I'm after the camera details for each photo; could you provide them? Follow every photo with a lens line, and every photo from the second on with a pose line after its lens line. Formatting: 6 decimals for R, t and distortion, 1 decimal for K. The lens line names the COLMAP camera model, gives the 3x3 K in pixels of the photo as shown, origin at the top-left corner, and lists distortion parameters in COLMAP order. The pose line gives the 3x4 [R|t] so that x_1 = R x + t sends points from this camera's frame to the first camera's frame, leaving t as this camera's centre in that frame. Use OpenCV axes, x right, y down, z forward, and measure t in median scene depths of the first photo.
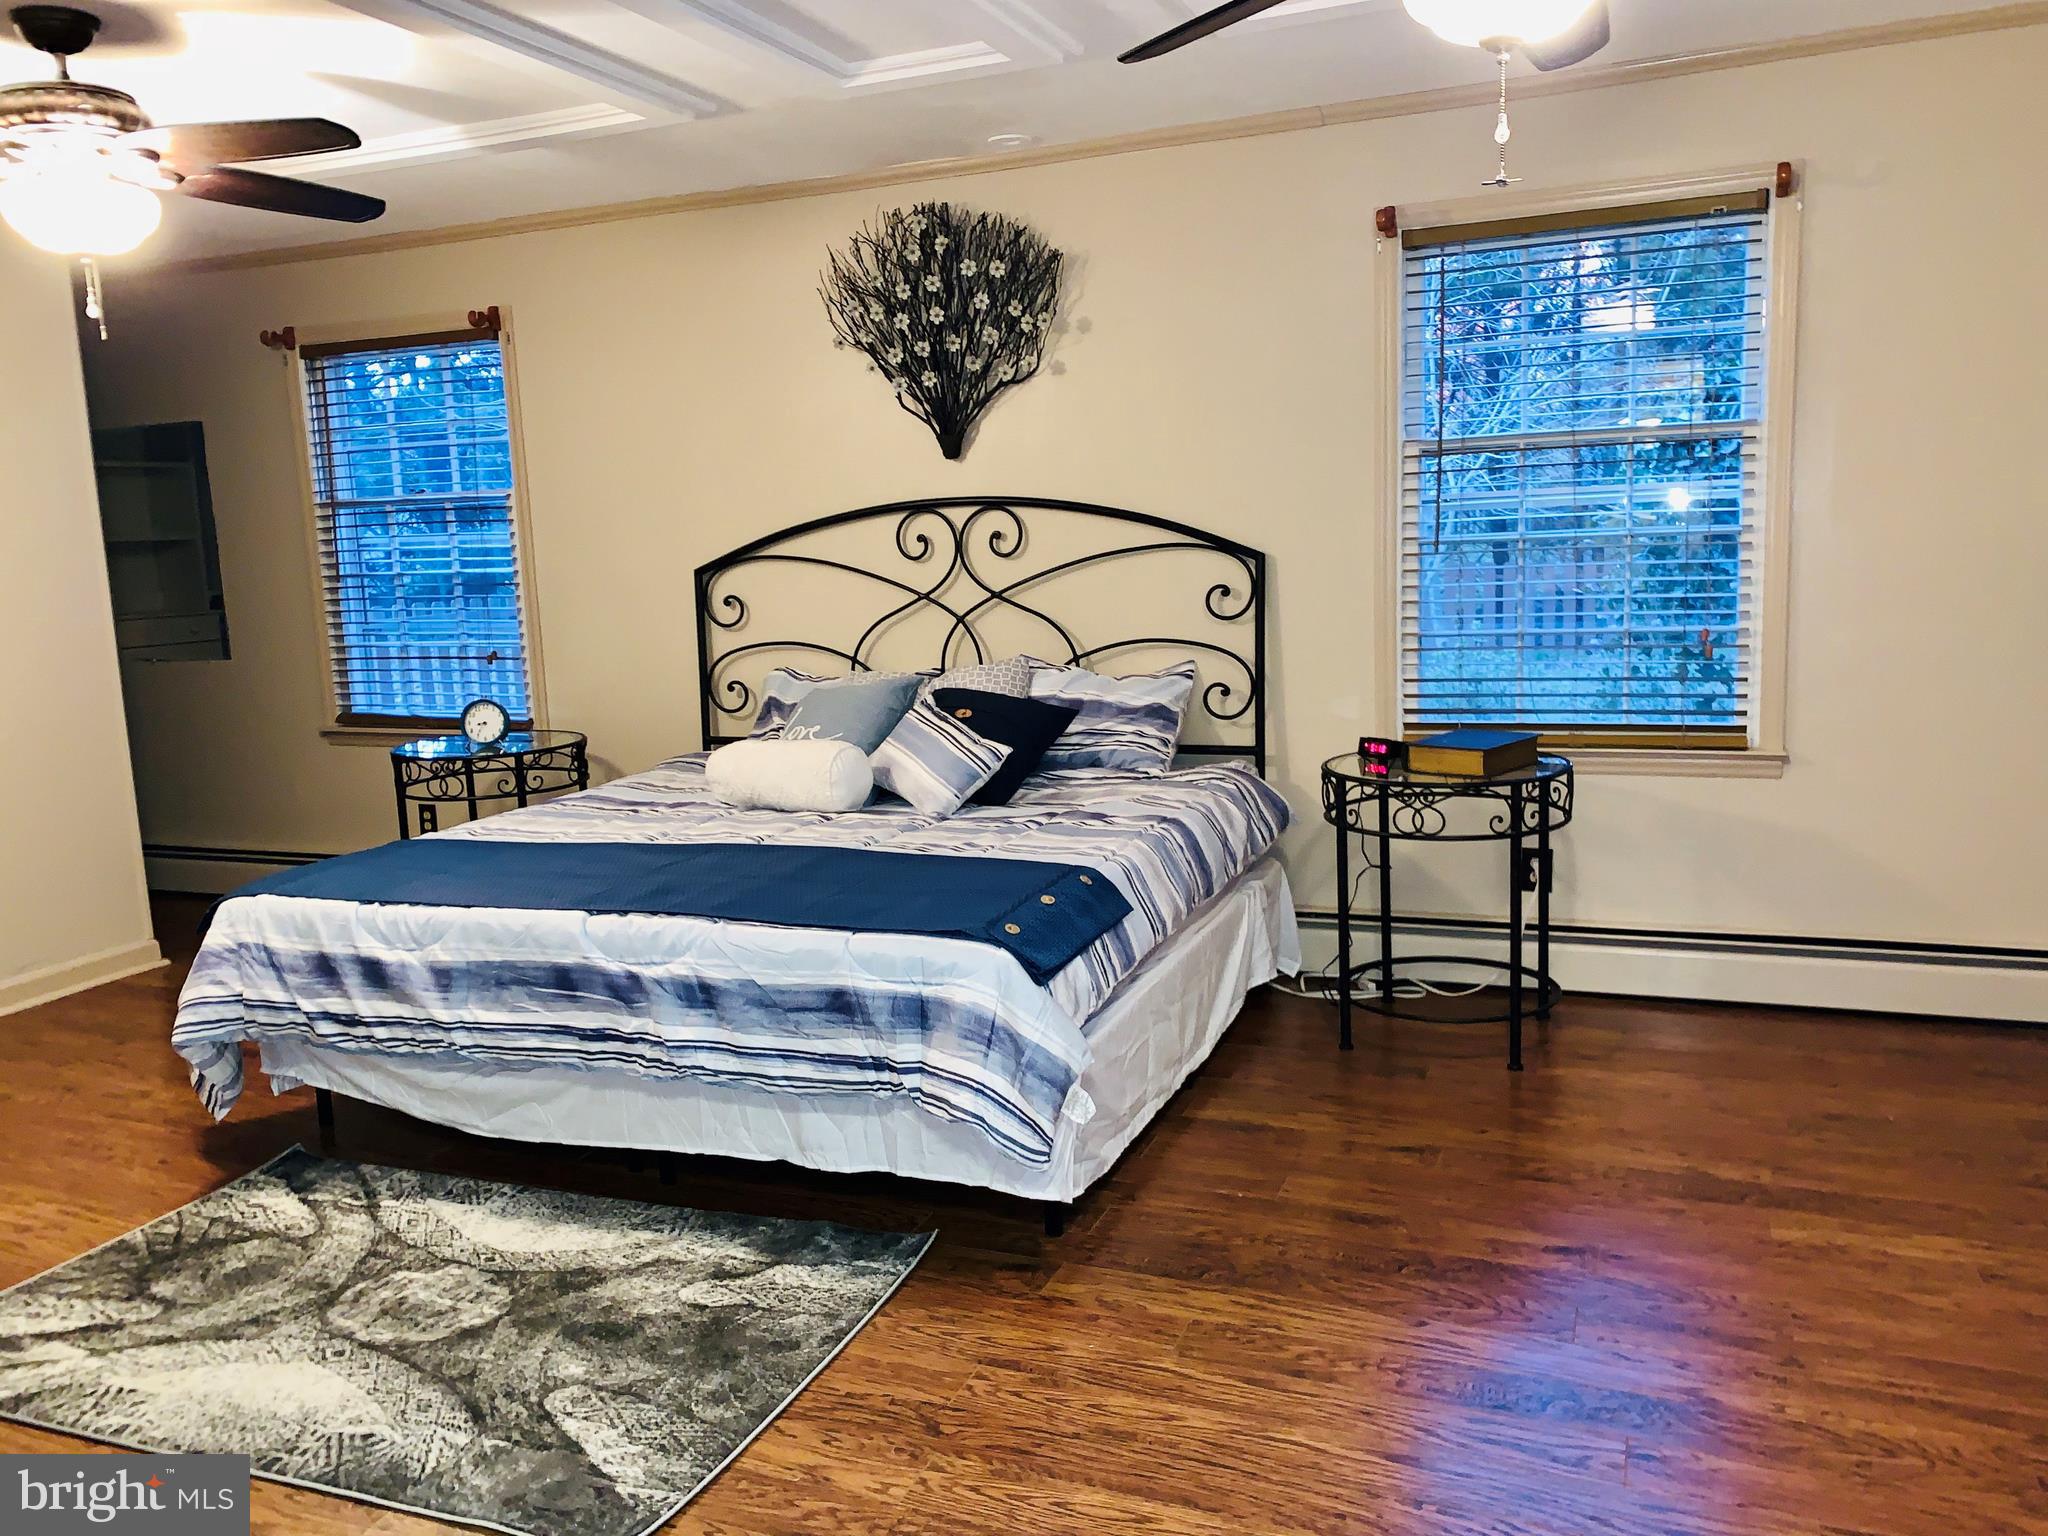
lens RADIAL K [[1580.1, 0, 1024.0], [0, 1580.1, 768.0], [0, 0, 1]] dist [0.006468, -0.007422]
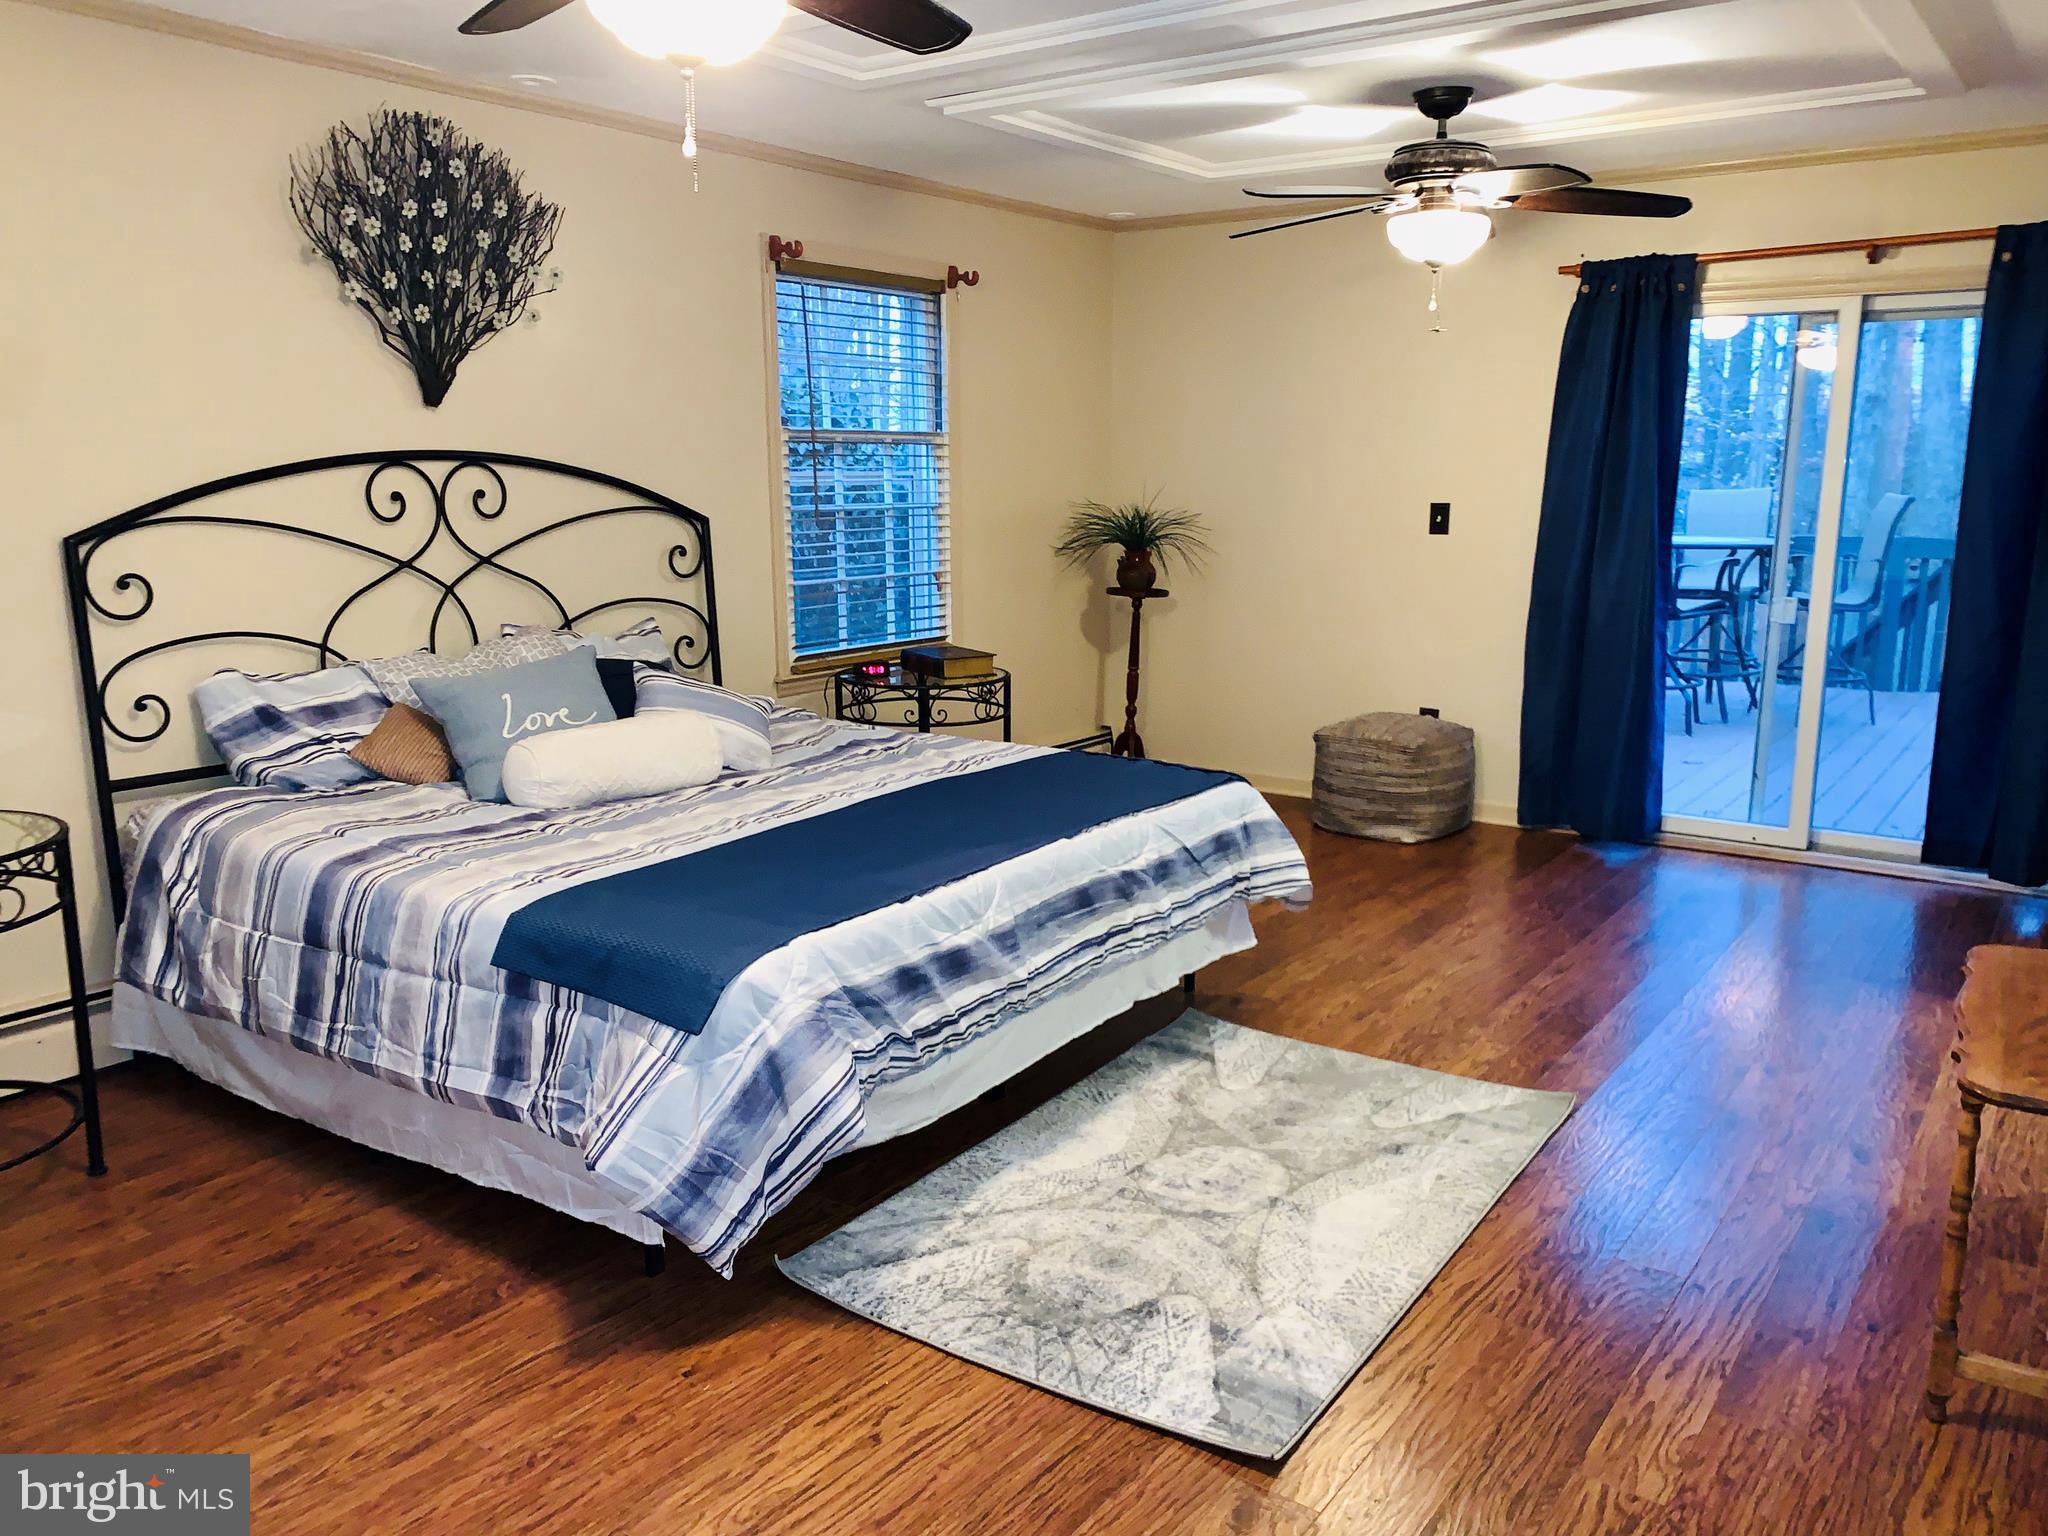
lens RADIAL K [[1576.6, 0, 1024.0], [0, 1576.6, 768.0], [0, 0, 1]] dist [0.103547, -0.304253]
pose [[0.214091, -0.143599, 0.966201, -0.915056], [0.133890, 0.984113, 0.116594, -0.060284], [-0.967594, 0.104403, 0.229916, 0.530795]]
